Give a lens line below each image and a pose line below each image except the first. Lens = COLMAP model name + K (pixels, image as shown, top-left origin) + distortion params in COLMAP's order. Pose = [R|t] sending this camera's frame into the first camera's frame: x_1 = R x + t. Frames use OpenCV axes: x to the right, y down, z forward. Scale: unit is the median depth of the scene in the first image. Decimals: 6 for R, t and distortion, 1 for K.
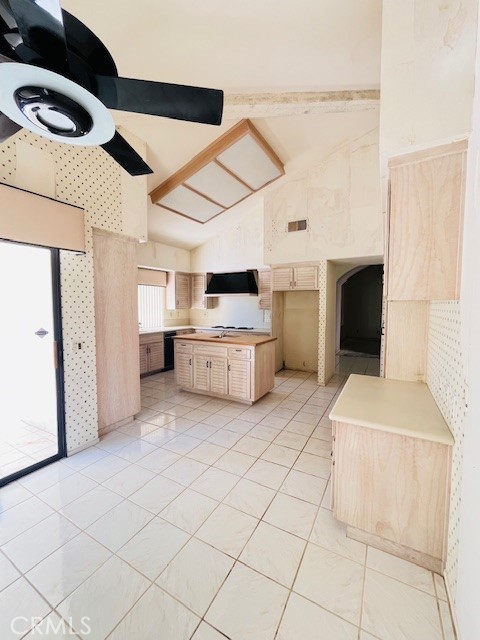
lens RADIAL K [[258.2, 0, 240.0], [0, 258.2, 320.0], [0, 0, 1]] dist [-0.009843, 0.000850]
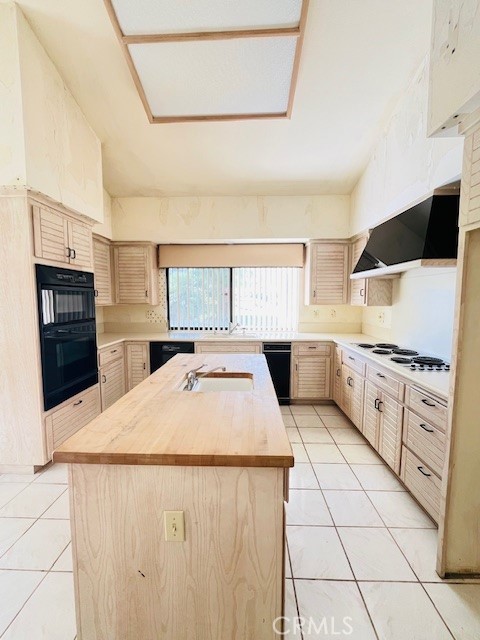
lens RADIAL K [[258.2, 0, 240.0], [0, 258.2, 320.0], [0, 0, 1]] dist [-0.009843, 0.000850]
pose [[0.464518, 0.068711, -0.882894, 0.192281], [-0.051329, 0.997398, 0.050616, -0.030160], [0.884075, 0.021806, 0.466836, 0.588500]]
